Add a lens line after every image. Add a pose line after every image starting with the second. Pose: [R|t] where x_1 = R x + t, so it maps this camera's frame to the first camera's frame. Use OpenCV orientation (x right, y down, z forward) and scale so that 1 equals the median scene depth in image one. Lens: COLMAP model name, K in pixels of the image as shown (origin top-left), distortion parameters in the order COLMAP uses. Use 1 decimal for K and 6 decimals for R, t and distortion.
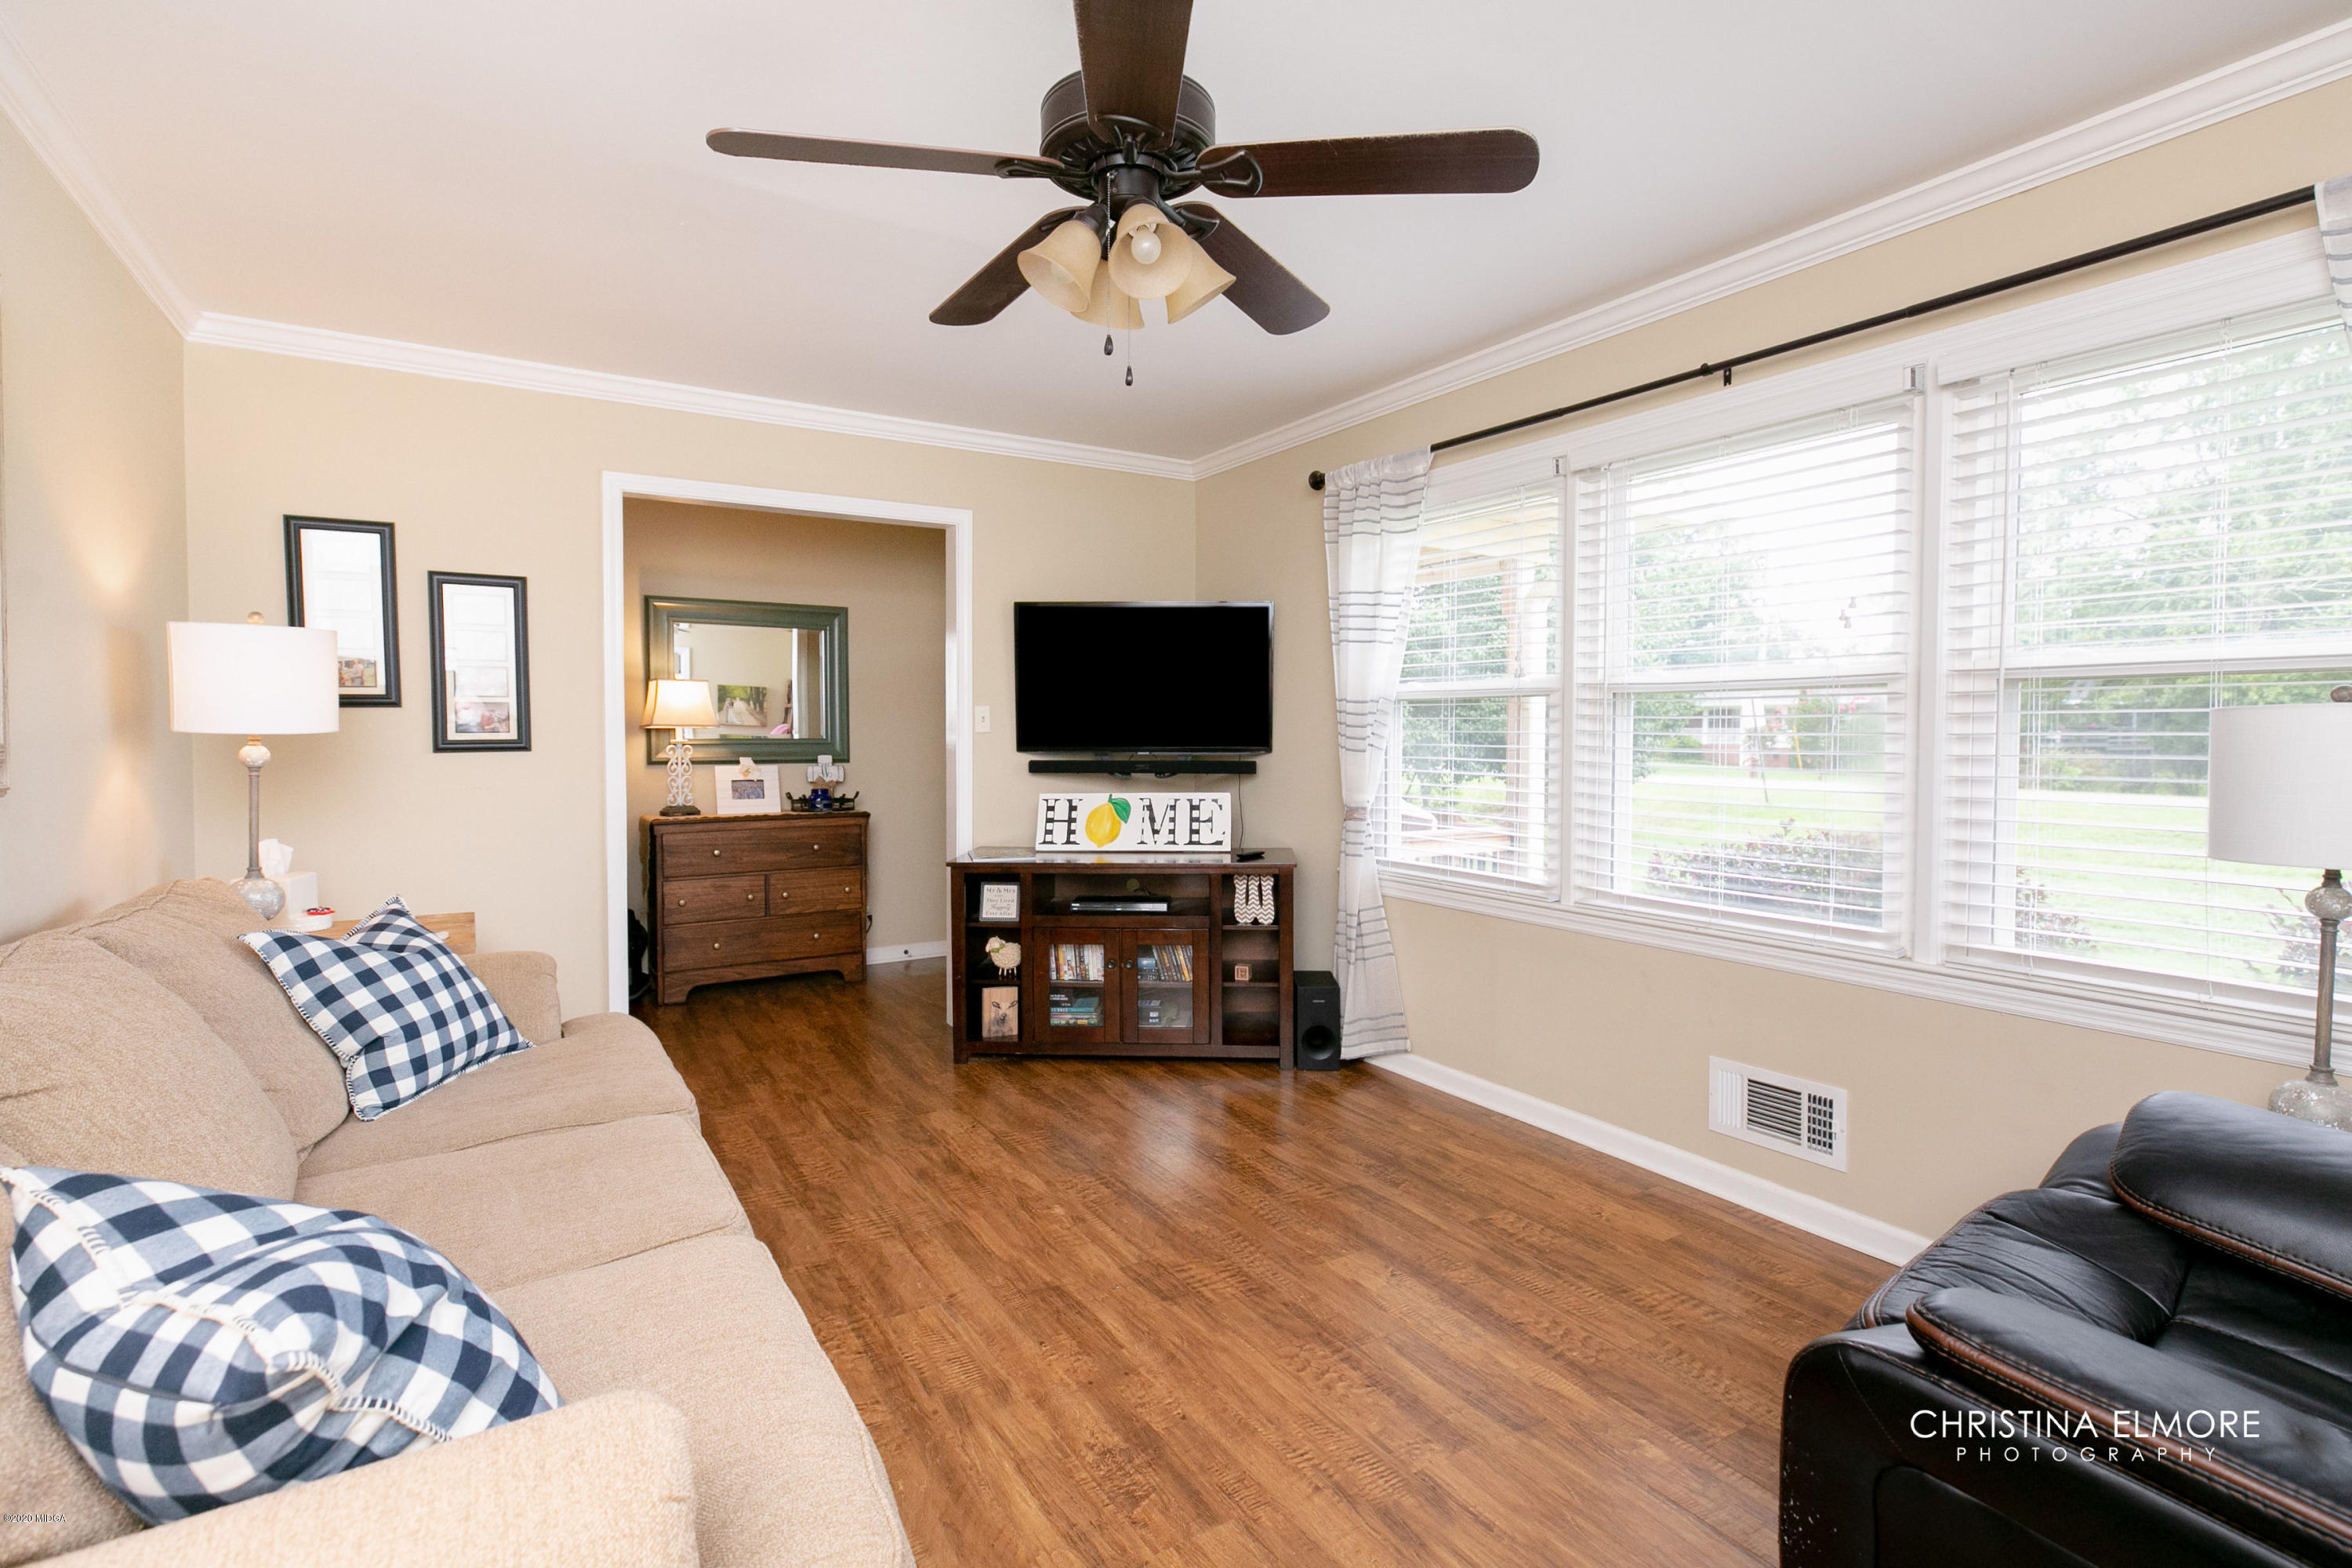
lens RADIAL K [[1102.3, 0, 1172.5], [0, 1102.3, 771.3], [0, 0, 1]] dist [-0.002441, -0.000014]
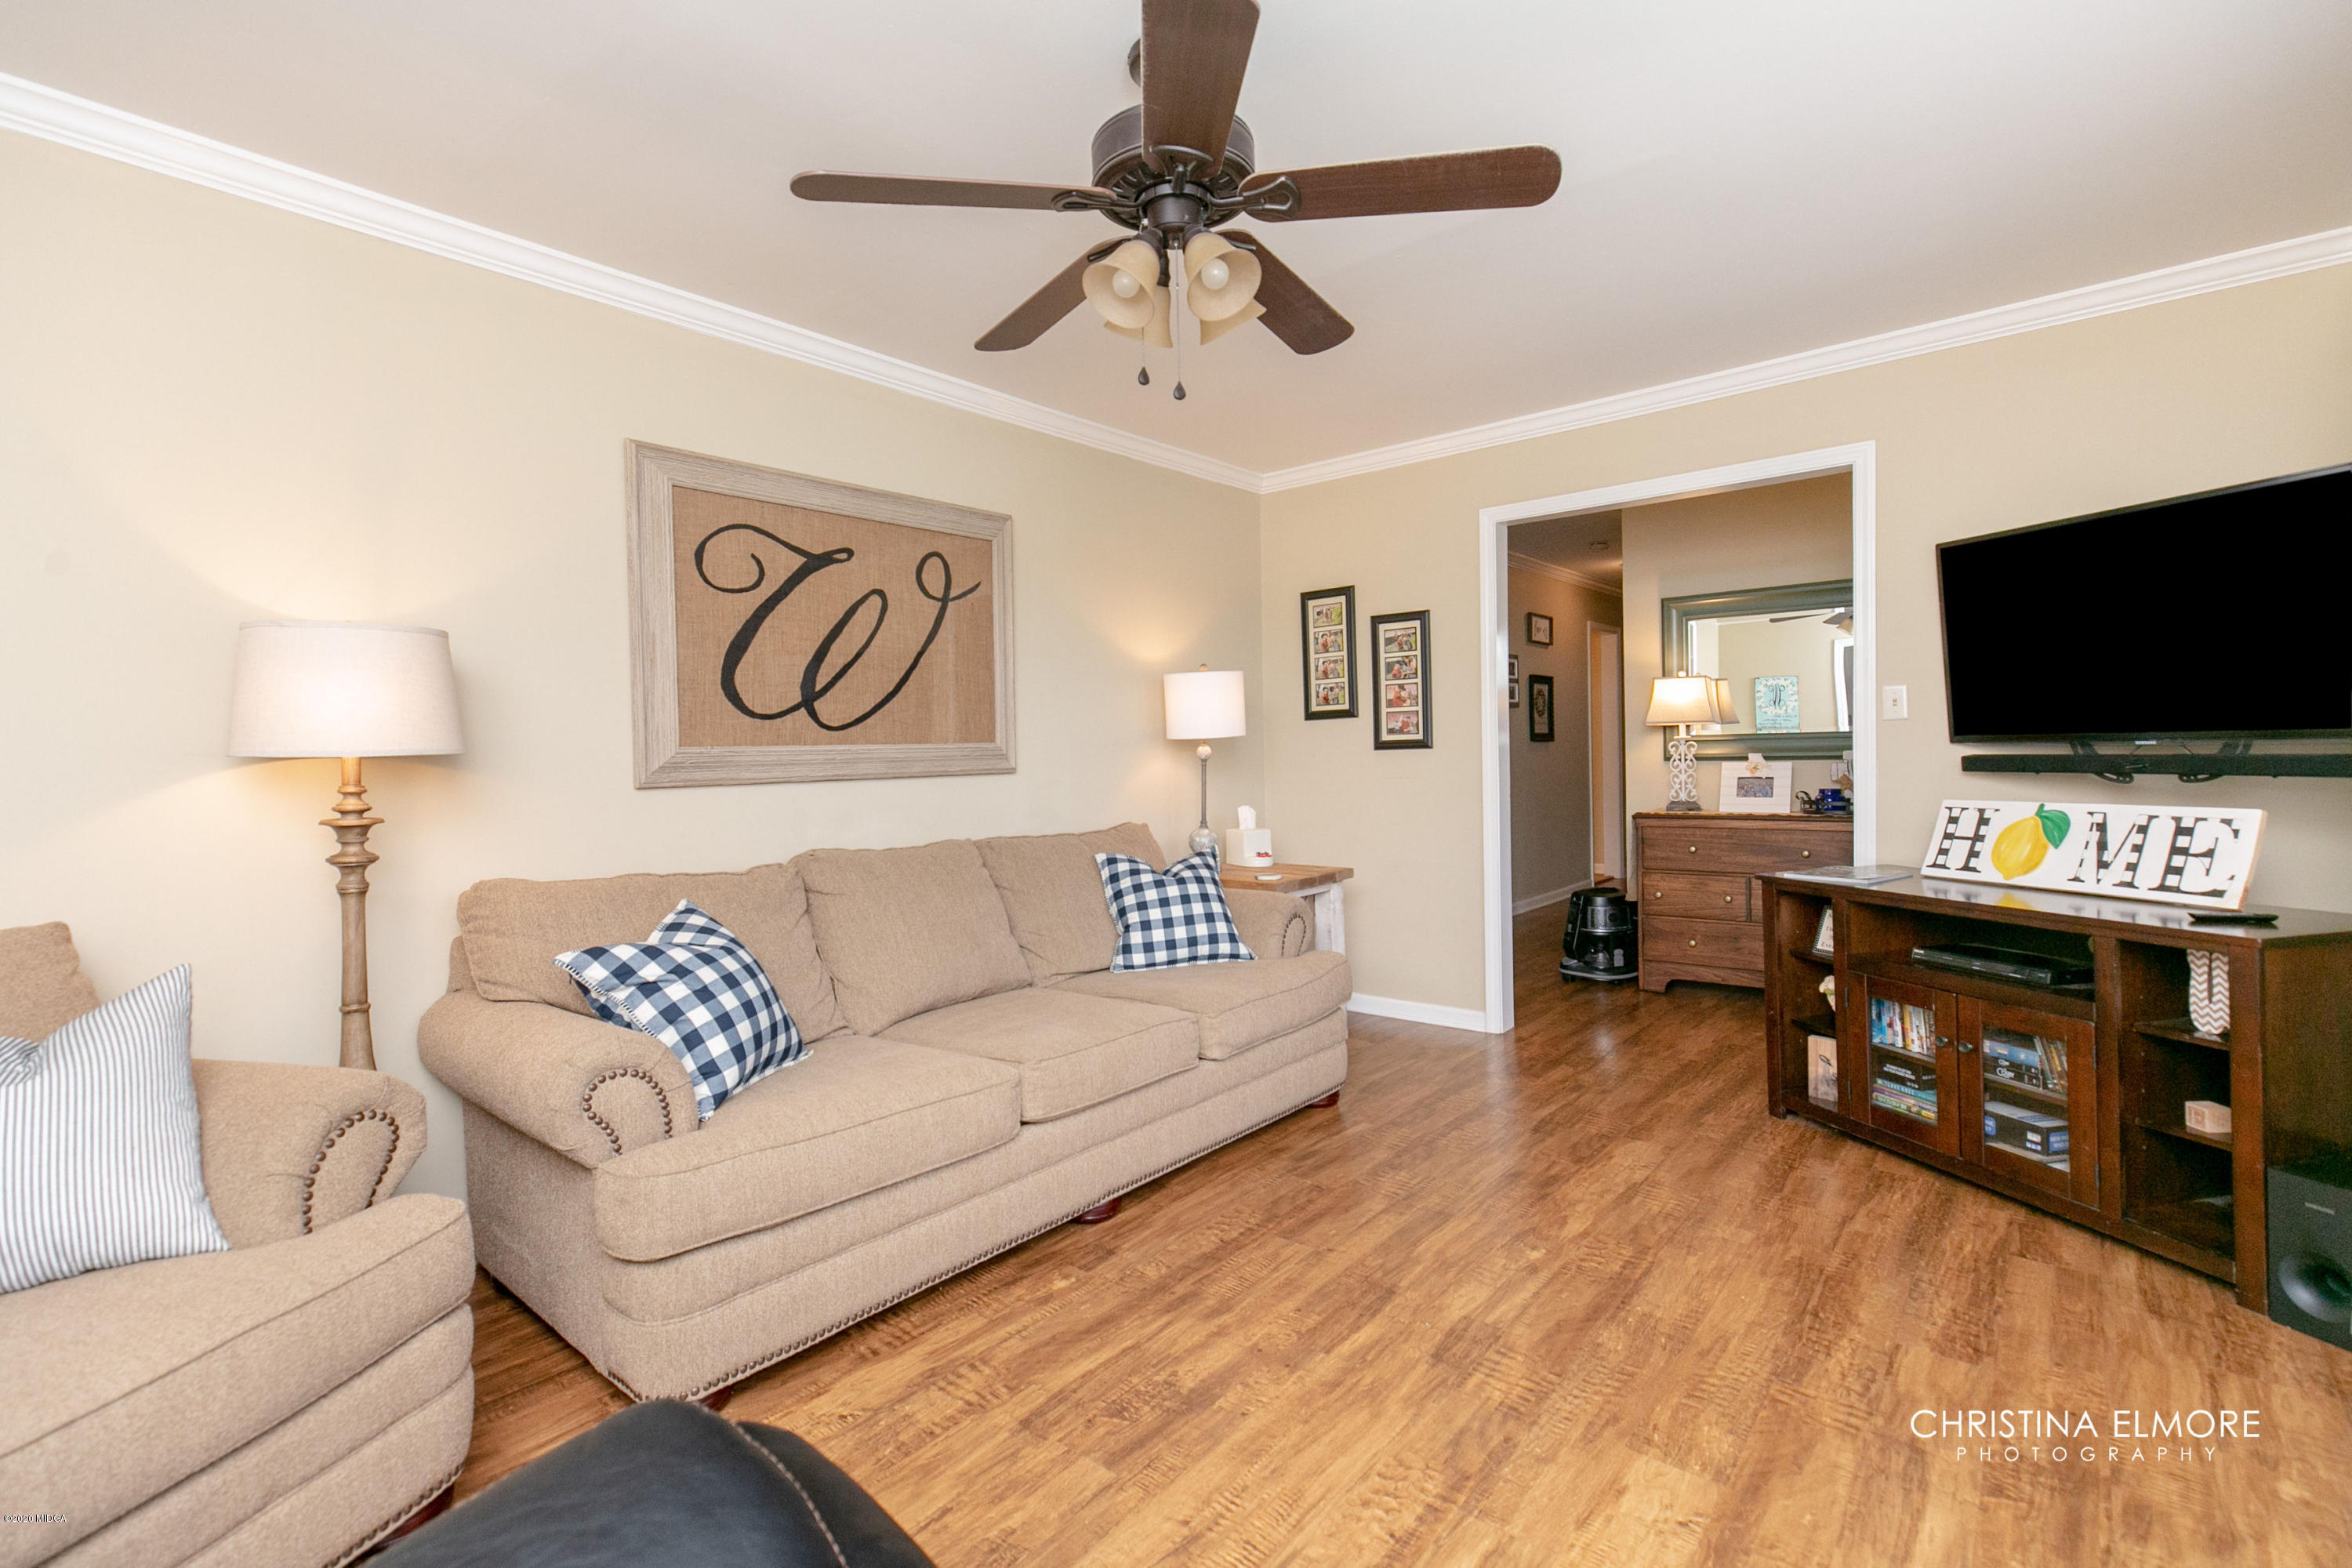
lens RADIAL K [[1076.1, 0, 1175.4], [0, 1076.1, 769.4], [0, 0, 1]] dist [0.003739, 0.000193]
pose [[0.313205, 0.008750, -0.949645, 0.496931], [-0.010502, 0.999928, 0.005749, 0.001585], [0.949627, 0.008173, 0.313274, 0.347868]]
